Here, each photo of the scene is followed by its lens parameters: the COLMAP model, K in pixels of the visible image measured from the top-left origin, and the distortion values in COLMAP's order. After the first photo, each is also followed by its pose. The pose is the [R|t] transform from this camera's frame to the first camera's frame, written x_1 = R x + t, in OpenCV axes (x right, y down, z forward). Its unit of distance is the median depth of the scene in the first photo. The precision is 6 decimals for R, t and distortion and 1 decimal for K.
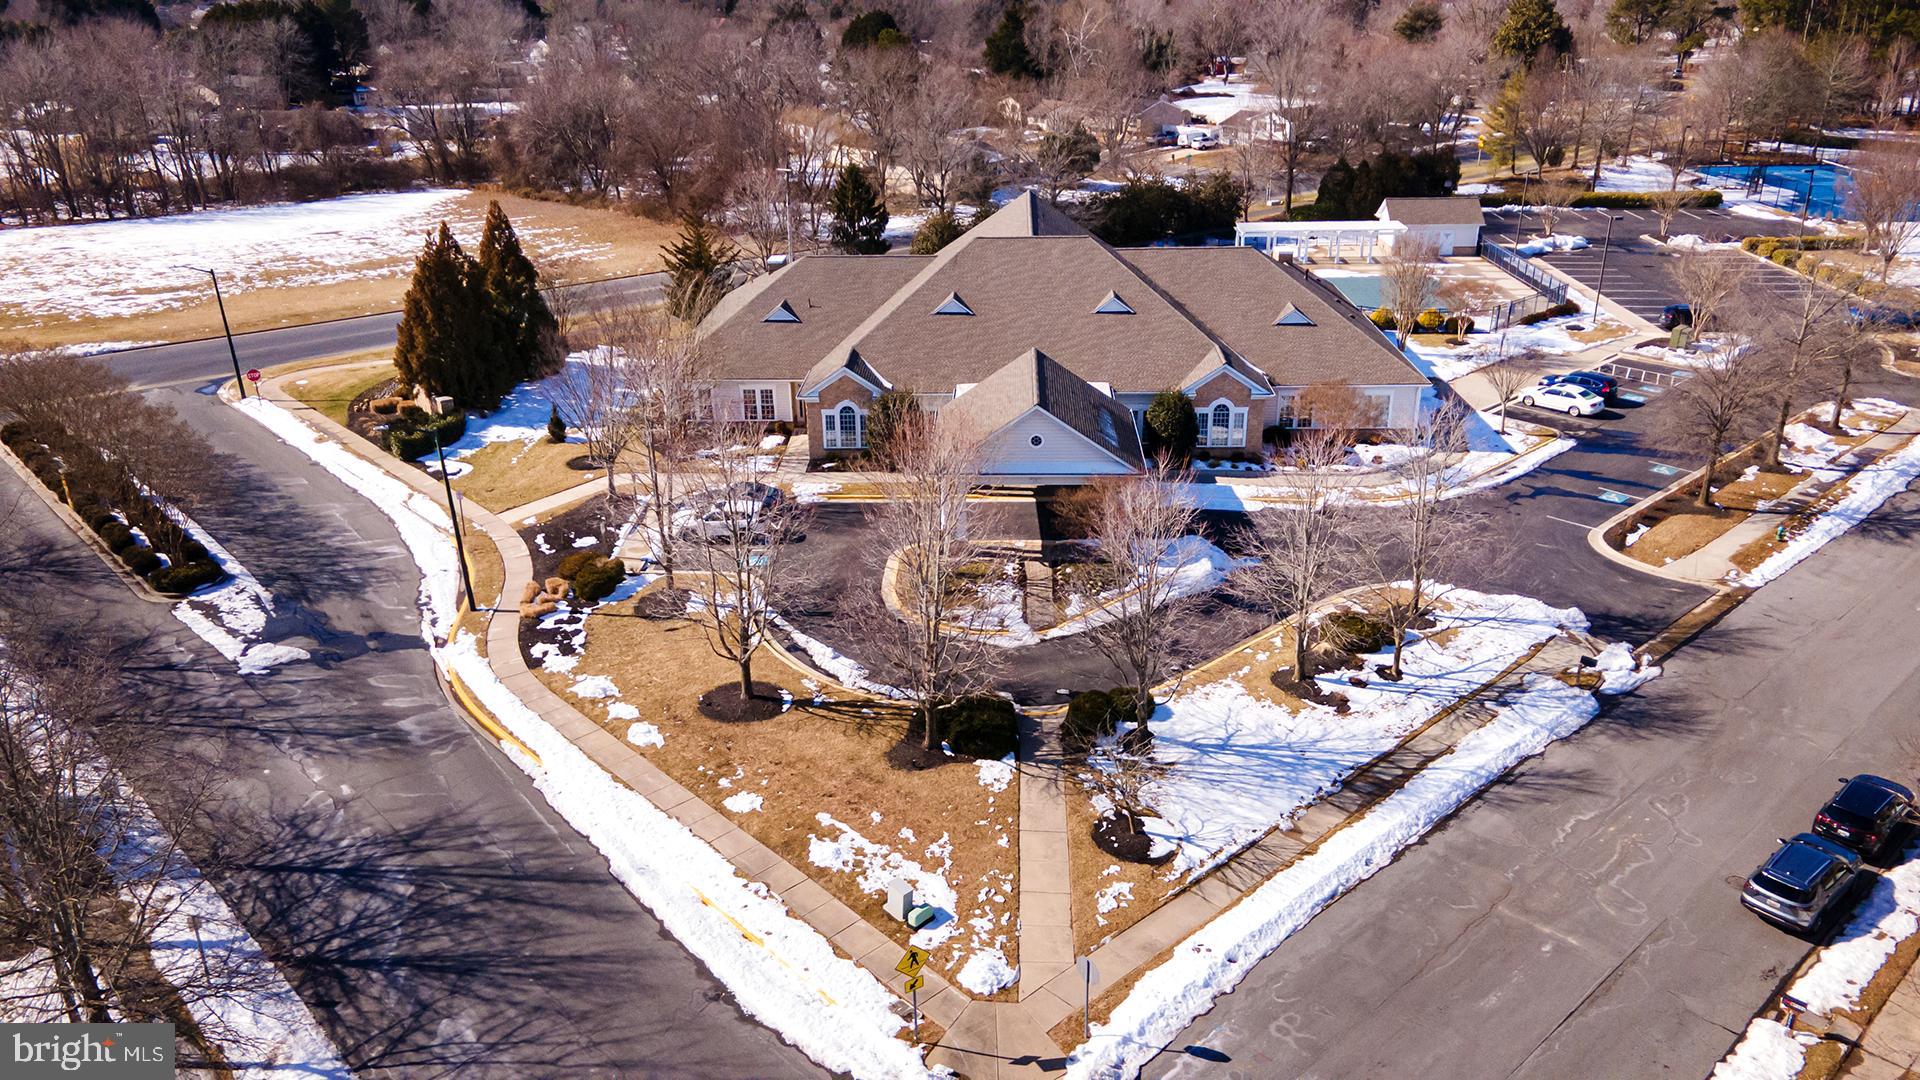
lens RADIAL K [[1375.9, 0, 956.0], [0, 1375.9, 549.7], [0, 0, 1]] dist [0.027322, 0.031725]
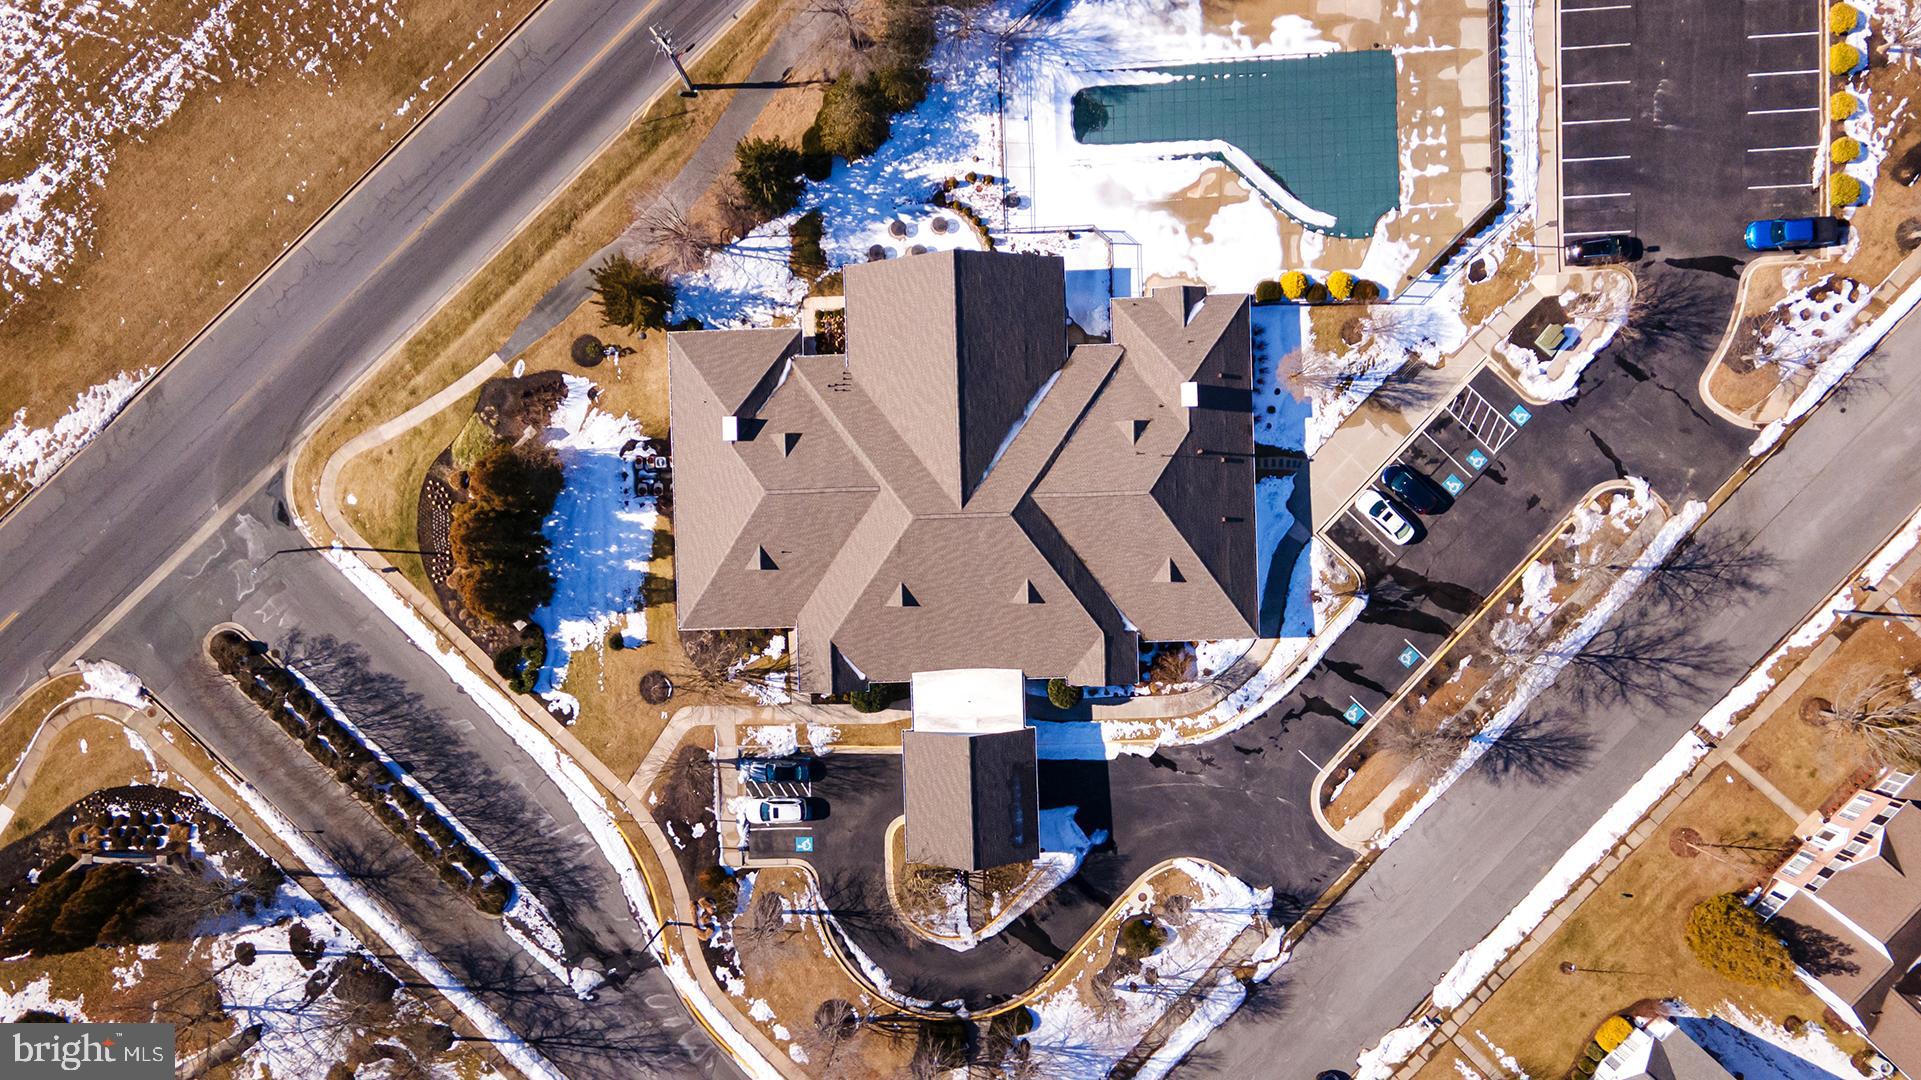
lens RADIAL K [[1376.6, 0, 944.8], [0, 1376.6, 550.1], [0, 0, 1]] dist [0.027322, 0.031725]
pose [[0.997094, -0.071187, -0.027120, 0.097990], [0.052596, 0.385792, 0.921085, -1.748040], [-0.055107, -0.919835, 0.388416, 0.699956]]
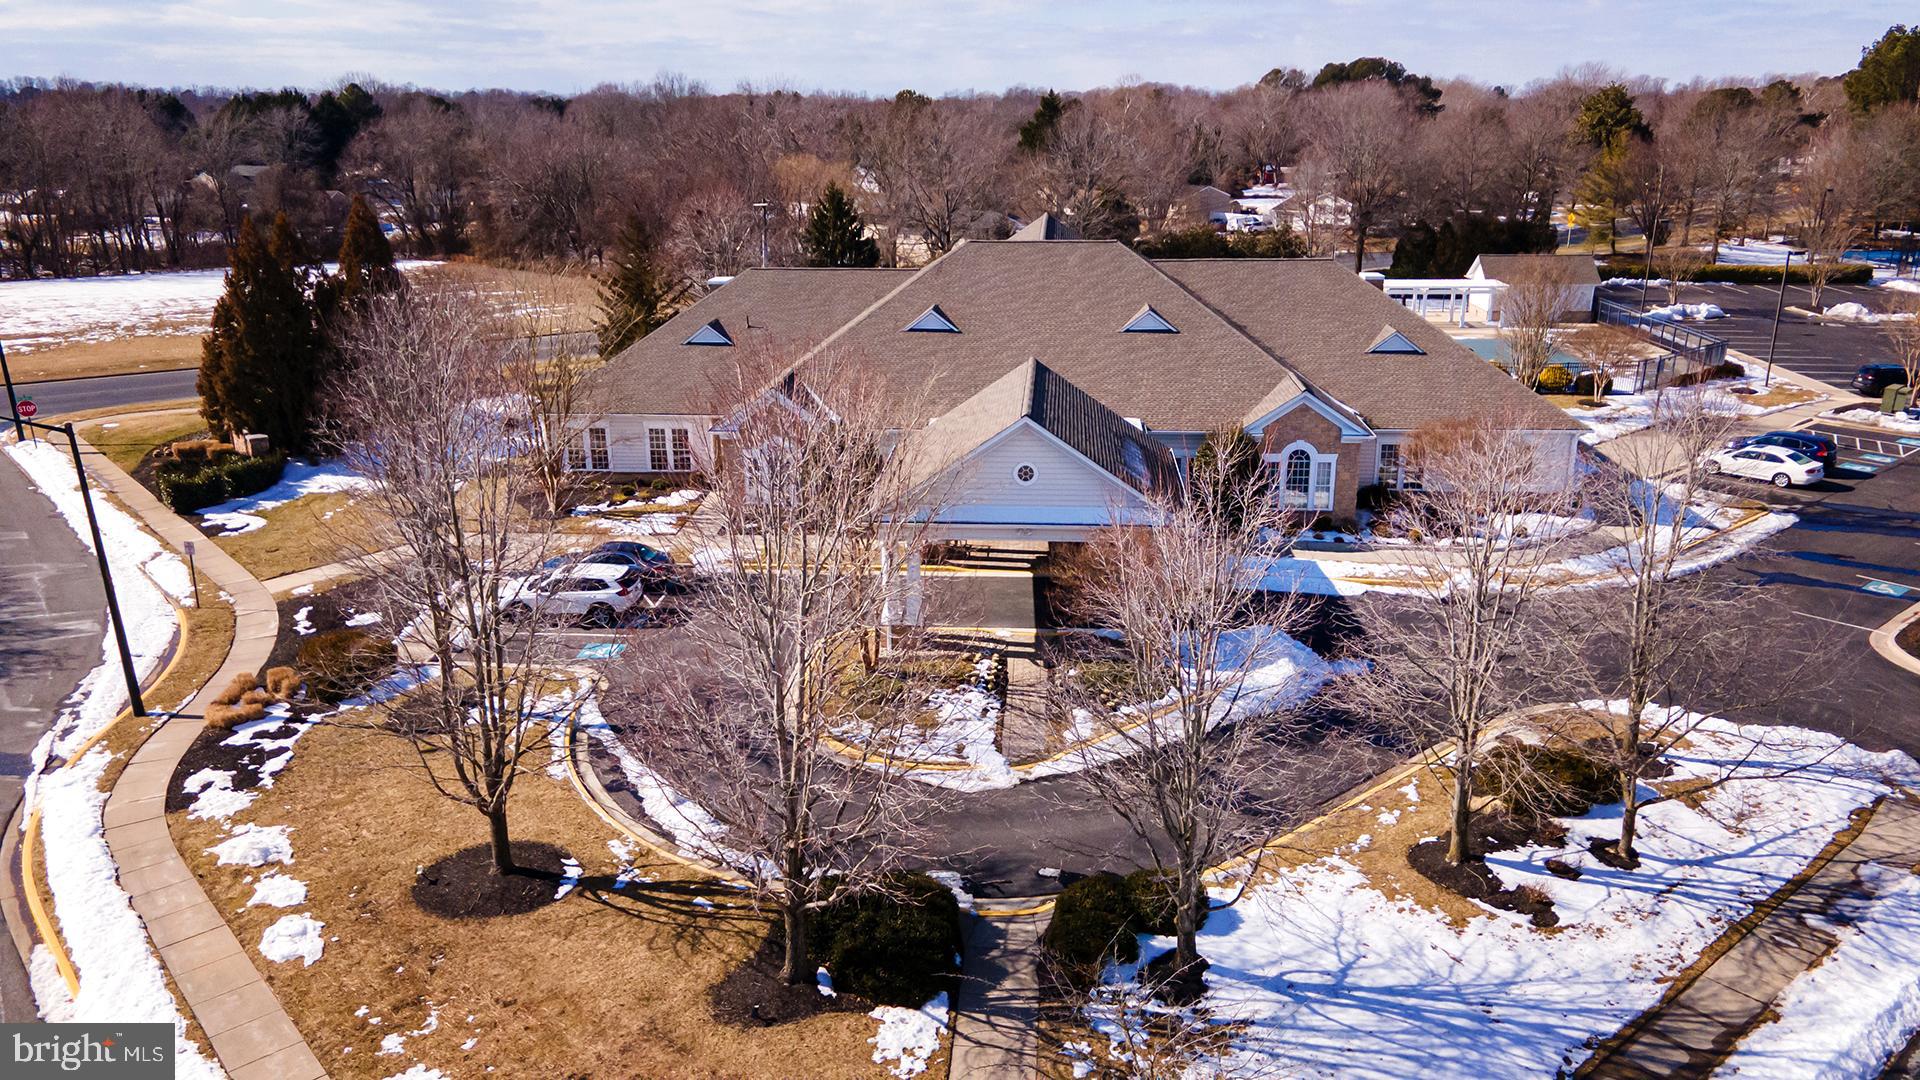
lens RADIAL K [[1375.9, 0, 956.0], [0, 1375.9, 558.9], [0, 0, 1]] dist [0.027322, 0.031725]
pose [[0.999356, 0.018165, -0.030930, 0.046134], [-0.020788, 0.996018, -0.086694, 0.019303], [0.029232, 0.087281, 0.995755, 0.347968]]
